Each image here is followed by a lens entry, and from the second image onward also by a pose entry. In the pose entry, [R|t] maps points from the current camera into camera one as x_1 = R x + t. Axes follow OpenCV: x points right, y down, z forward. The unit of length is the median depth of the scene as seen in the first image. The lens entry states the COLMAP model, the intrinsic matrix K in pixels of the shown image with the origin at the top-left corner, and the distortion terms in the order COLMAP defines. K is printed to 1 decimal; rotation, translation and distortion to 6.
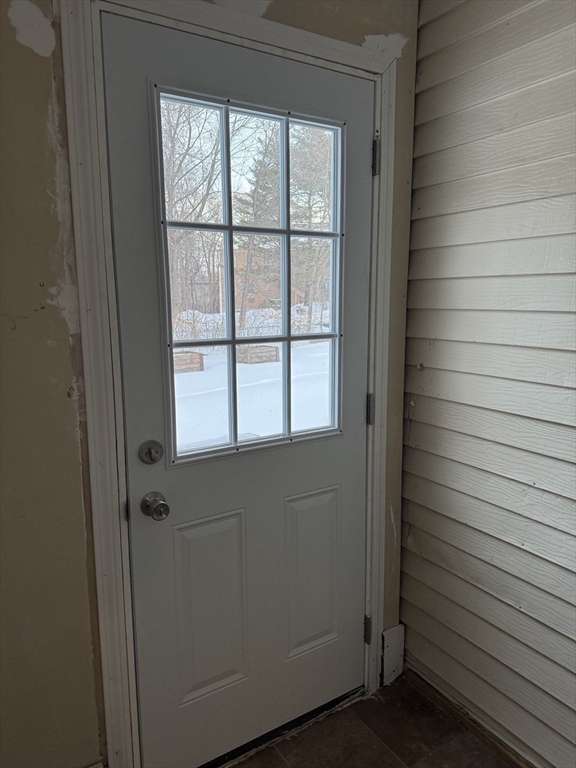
lens RADIAL K [[532.1, 0, 288.0], [0, 532.1, 384.0], [0, 0, 1]] dist [0.124171, -0.177410]
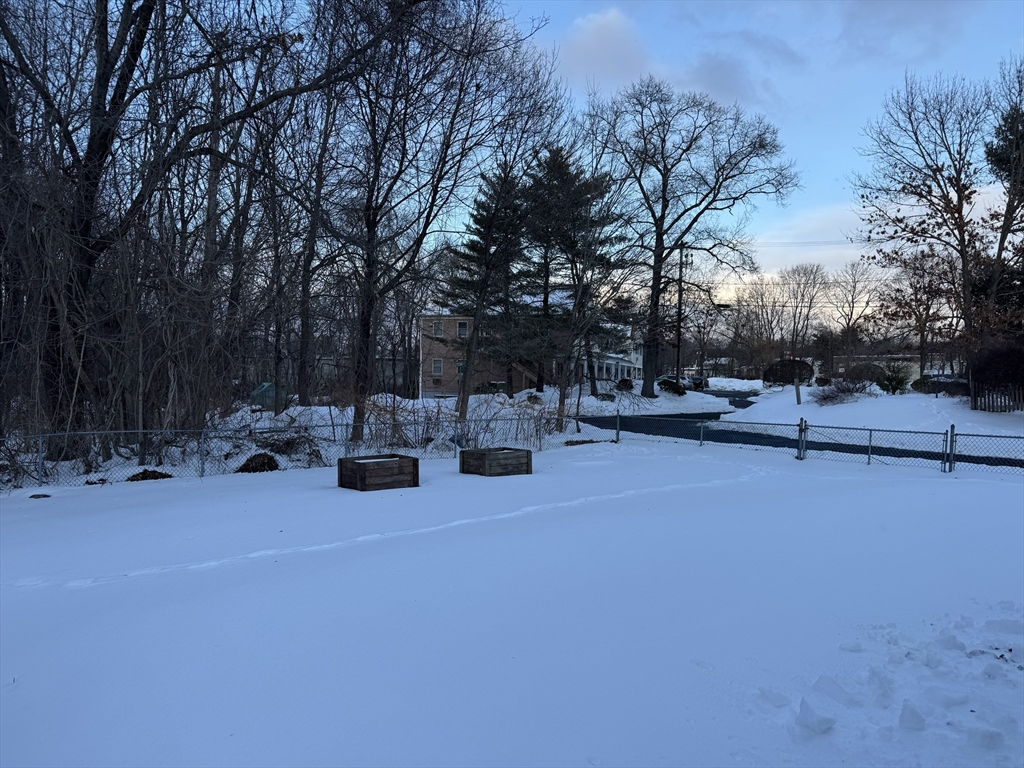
lens RADIAL K [[709.5, 0, 507.9], [0, 709.5, 391.5], [0, 0, 1]] dist [0.124171, -0.177410]
pose [[0.999721, 0.022696, 0.006610, -0.039836], [-0.021486, 0.989010, -0.146277, -0.009704], [-0.009858, 0.146094, 0.989222, 0.096372]]
